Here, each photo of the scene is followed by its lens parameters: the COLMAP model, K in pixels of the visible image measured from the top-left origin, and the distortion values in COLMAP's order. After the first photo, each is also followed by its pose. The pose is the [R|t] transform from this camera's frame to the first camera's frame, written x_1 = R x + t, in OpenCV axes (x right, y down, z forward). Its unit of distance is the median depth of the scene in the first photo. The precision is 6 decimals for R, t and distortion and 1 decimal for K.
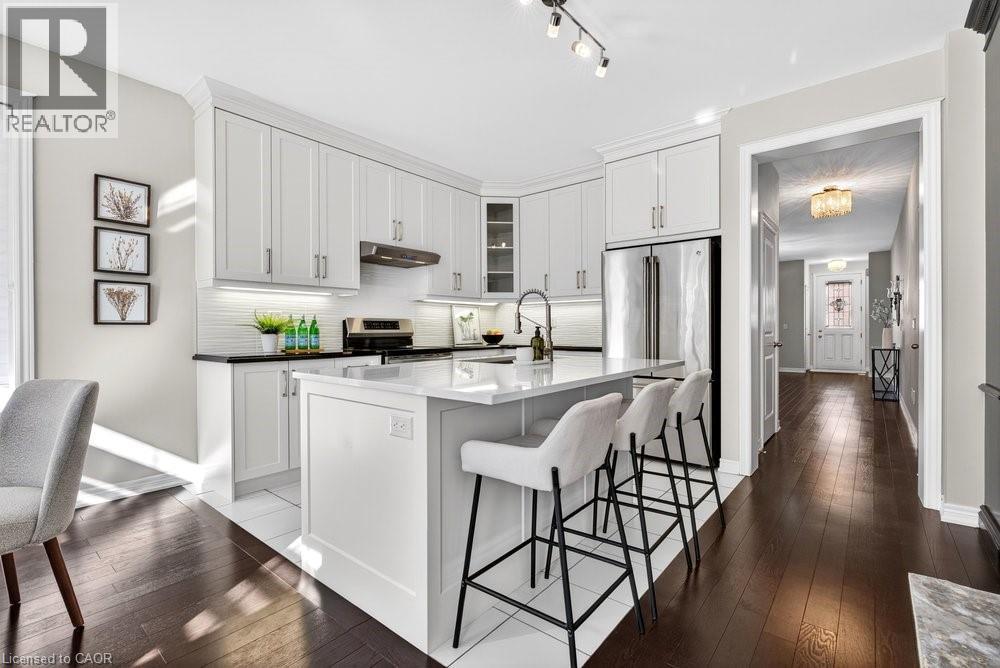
lens RADIAL K [[453.3, 0, 498.2], [0, 453.3, 329.1], [0, 0, 1]] dist [-0.001739, -0.000431]
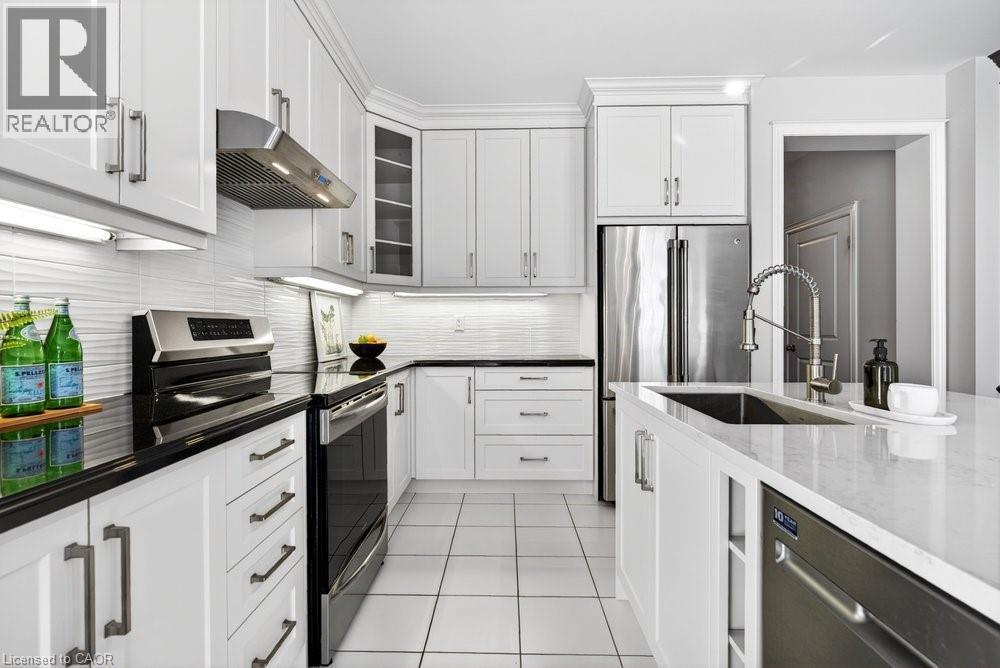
lens RADIAL K [[453.3, 0, 498.2], [0, 453.3, 329.1], [0, 0, 1]] dist [-0.001739, -0.000431]
pose [[0.783905, -0.000459, 0.620881, -0.299079], [-0.000797, 0.999998, 0.001745, -0.008893], [-0.620881, -0.001863, 0.783903, 0.469396]]
